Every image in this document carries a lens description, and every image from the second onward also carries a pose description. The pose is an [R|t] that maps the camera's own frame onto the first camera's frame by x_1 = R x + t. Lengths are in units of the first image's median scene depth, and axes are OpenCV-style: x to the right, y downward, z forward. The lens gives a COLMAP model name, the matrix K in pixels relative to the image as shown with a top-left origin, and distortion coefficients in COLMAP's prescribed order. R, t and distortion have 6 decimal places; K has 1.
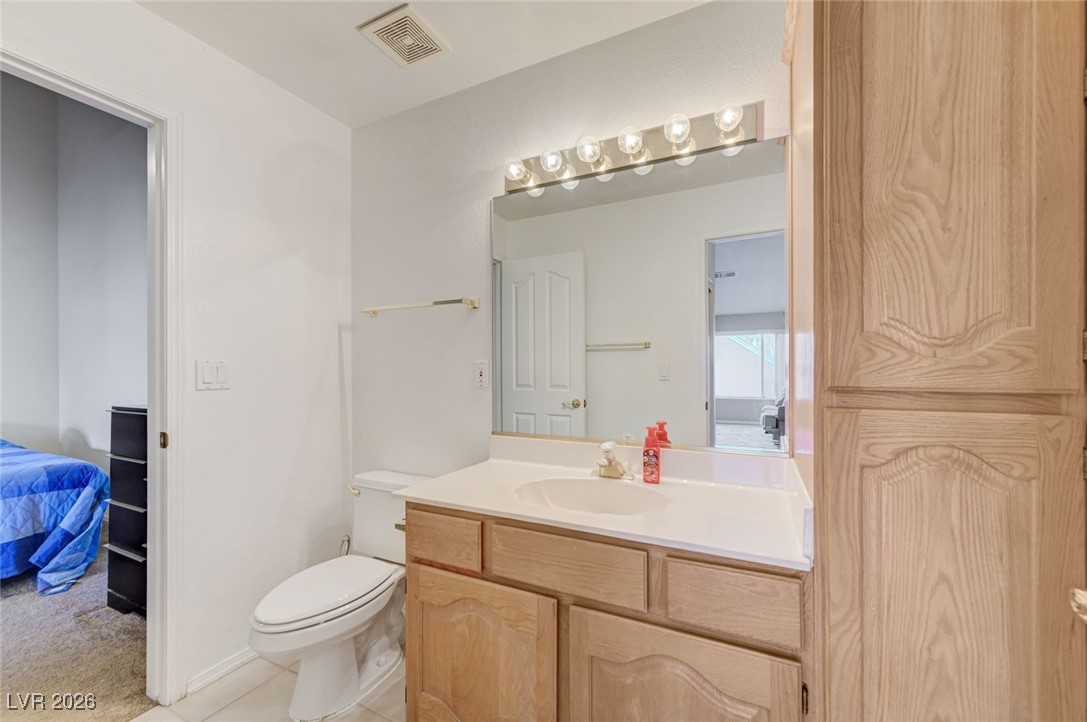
lens RADIAL K [[431.7, 0, 541.2], [0, 431.7, 367.4], [0, 0, 1]] dist [-0.001158, -0.000113]
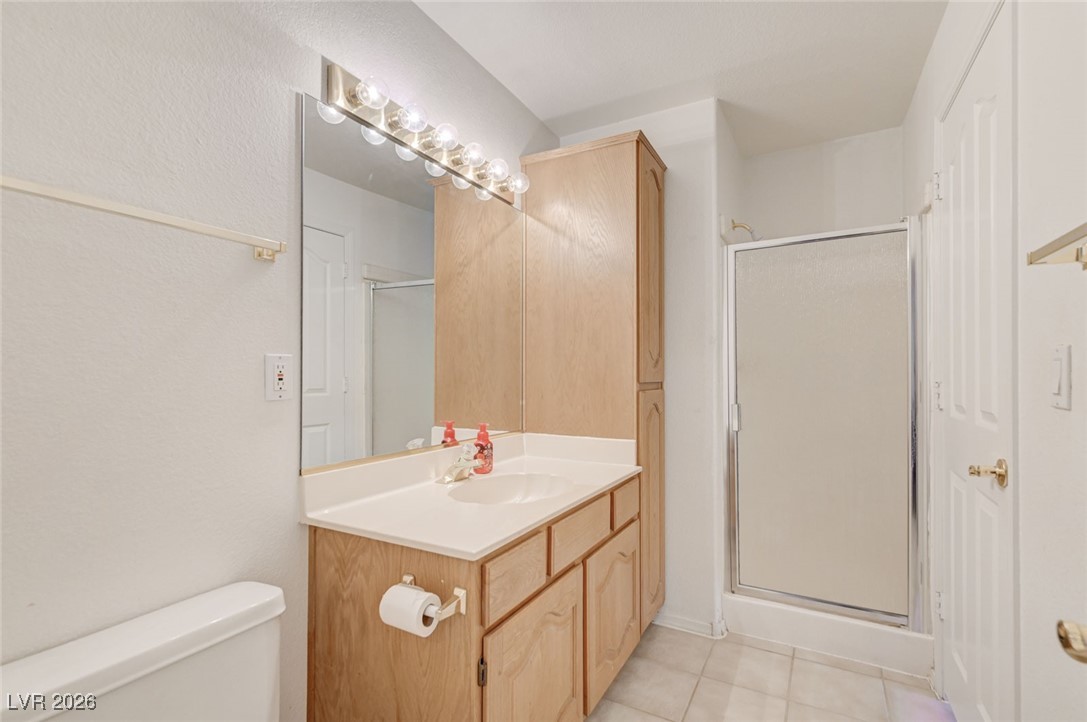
lens RADIAL K [[499.7, 0, 543.4], [0, 499.7, 368.4], [0, 0, 1]] dist [0.000068, -0.000014]
pose [[0.040108, 0.012269, 0.999120, -1.064932], [-0.017366, 0.999782, -0.011580, 0.007669], [-0.999044, -0.016886, 0.040313, 0.817968]]
